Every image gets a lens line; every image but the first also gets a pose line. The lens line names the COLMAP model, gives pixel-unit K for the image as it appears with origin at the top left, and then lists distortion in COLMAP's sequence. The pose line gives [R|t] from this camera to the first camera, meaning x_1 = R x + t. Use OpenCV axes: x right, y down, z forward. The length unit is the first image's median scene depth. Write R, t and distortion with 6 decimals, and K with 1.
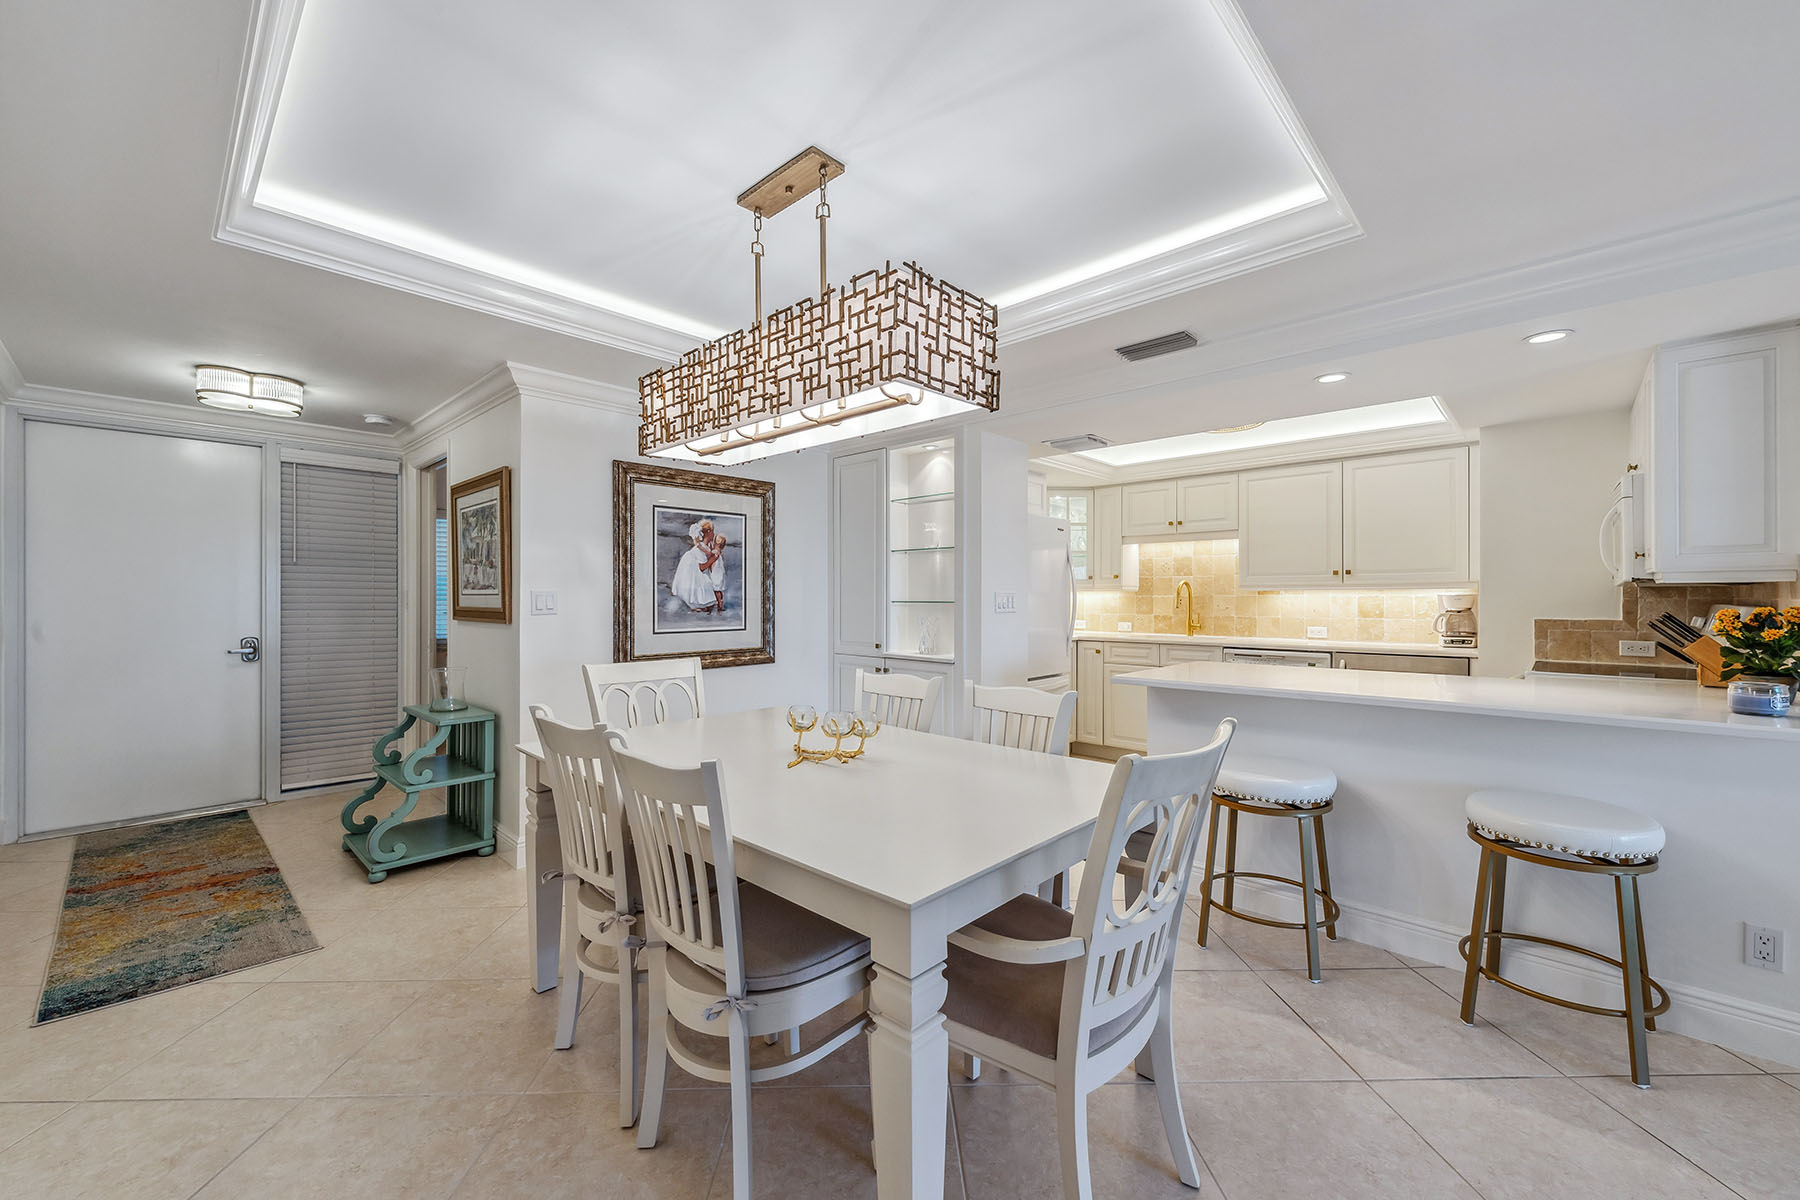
lens RADIAL K [[705.0, 0, 889.3], [0, 705.0, 599.3], [0, 0, 1]] dist [0.002255, 0.000153]
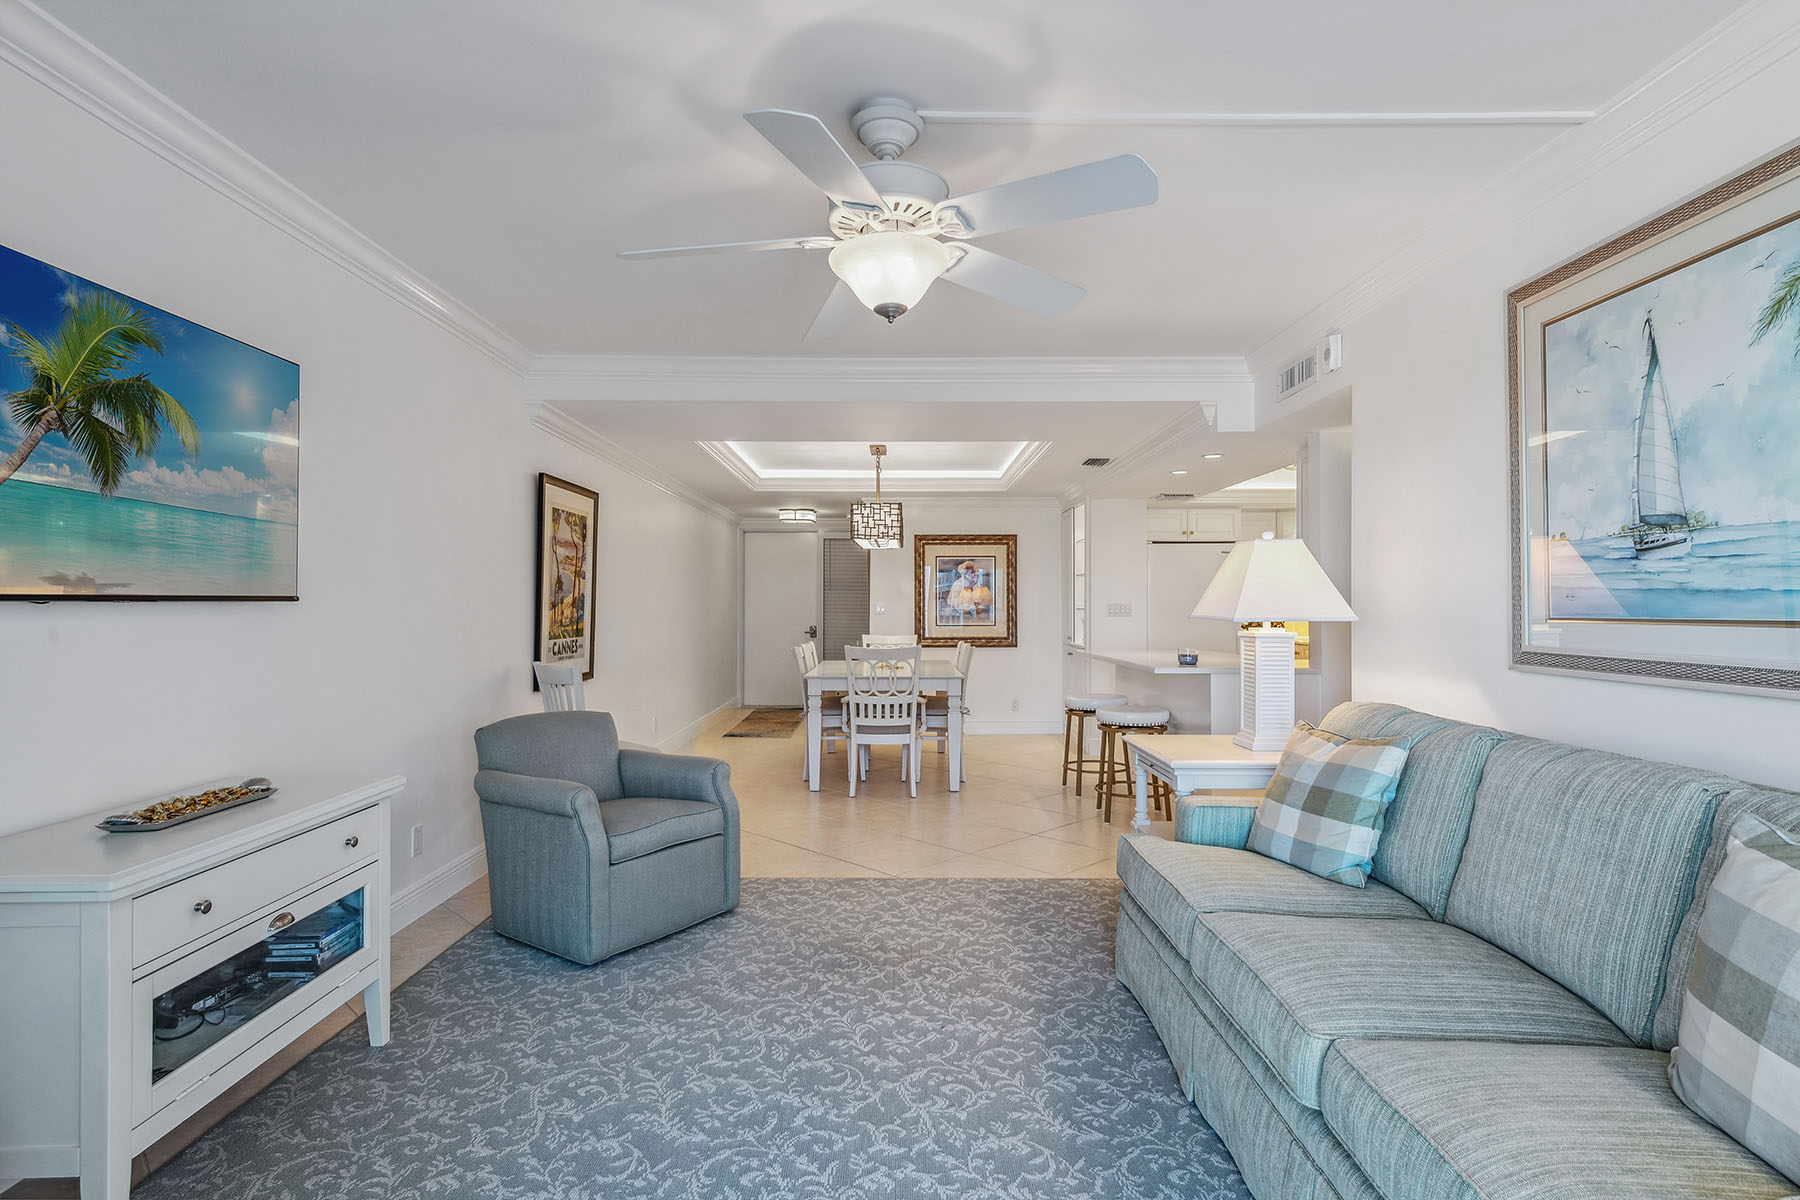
lens RADIAL K [[902.2, 0, 889.4], [0, 902.2, 603.4], [0, 0, 1]] dist [-0.002563, -0.000981]
pose [[0.686722, -0.002091, -0.726917, 2.700317], [-0.002618, 0.999982, -0.005350, 0.006552], [0.726915, 0.005577, 0.686705, -1.479254]]
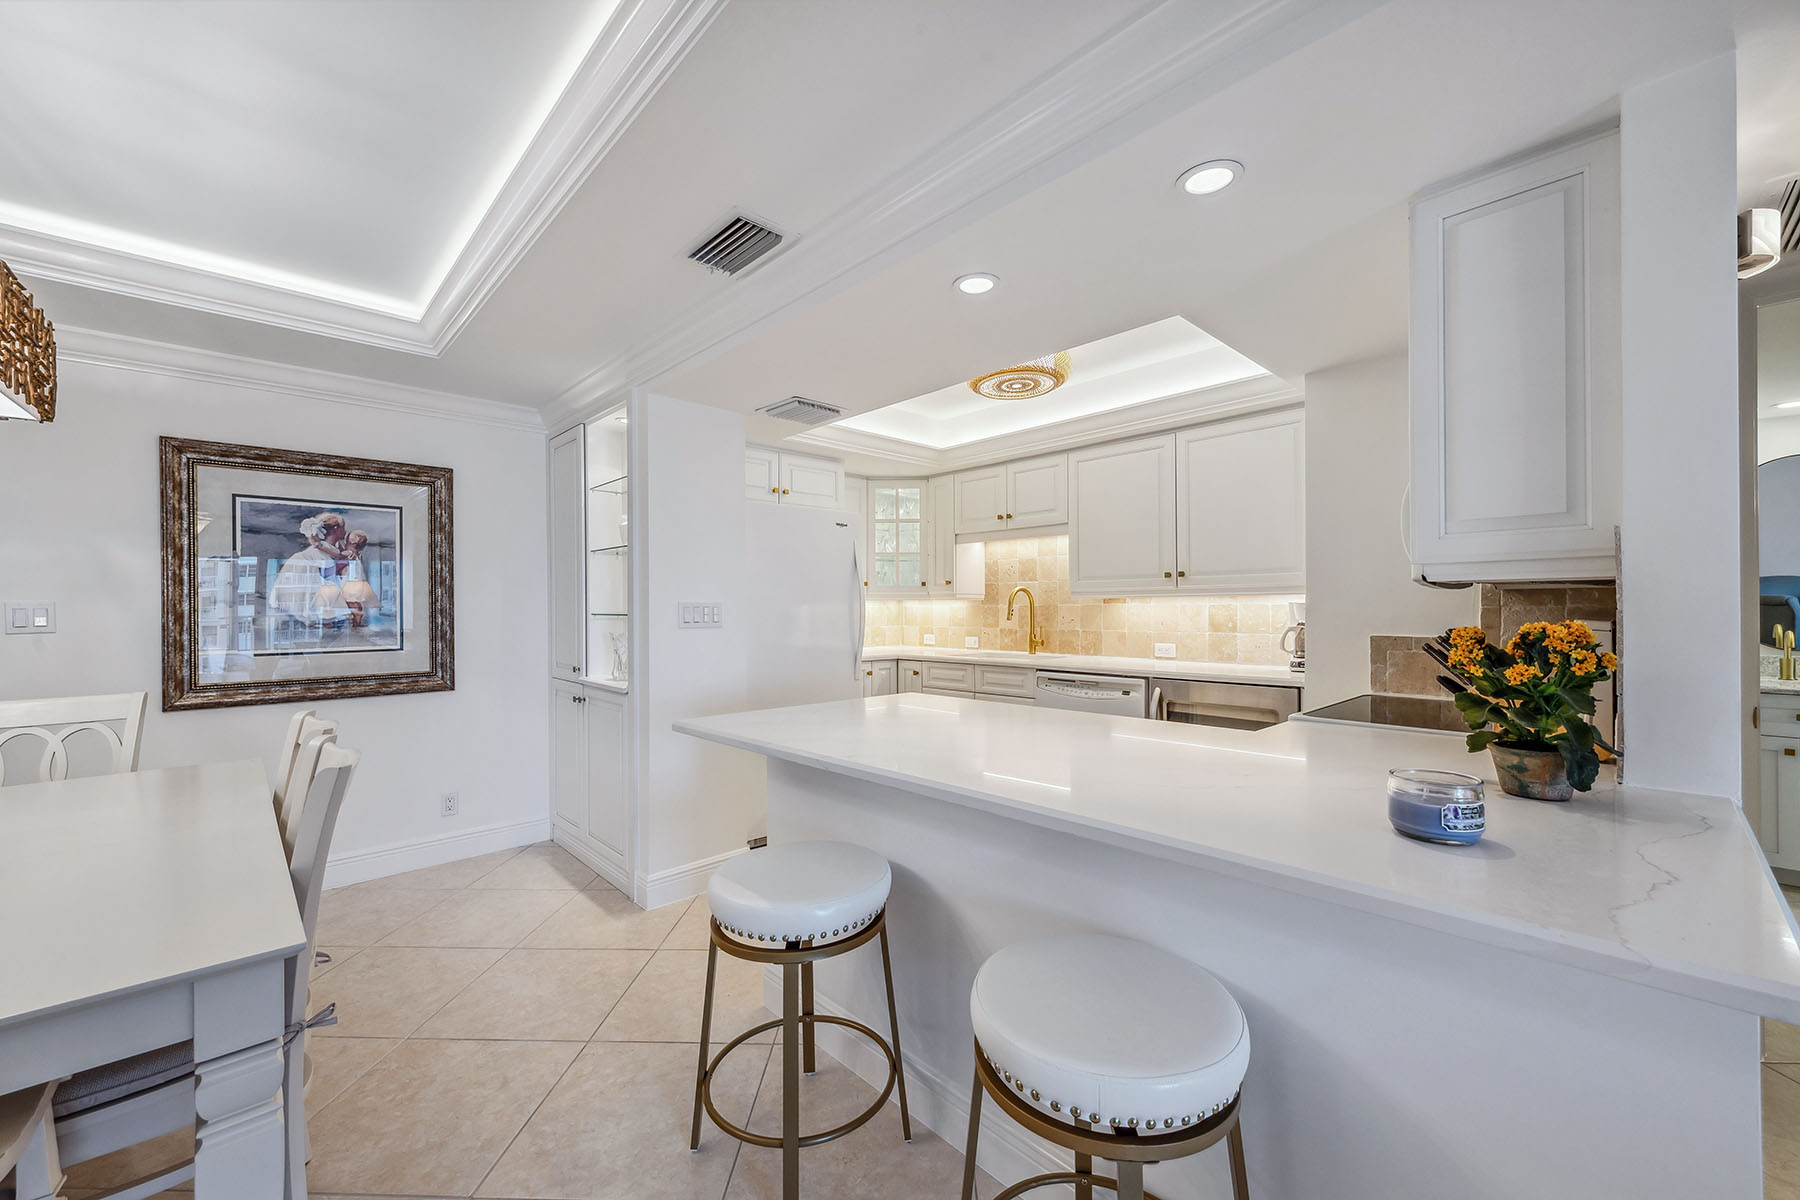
lens RADIAL K [[700.7, 0, 897.4], [0, 700.7, 607.7], [0, 0, 1]] dist [0.003012, 0.000139]
pose [[0.998723, -0.004440, -0.050319, 0.932808], [0.004320, 0.999988, -0.002502, -0.001790], [0.050330, 0.002281, 0.998730, 0.520490]]
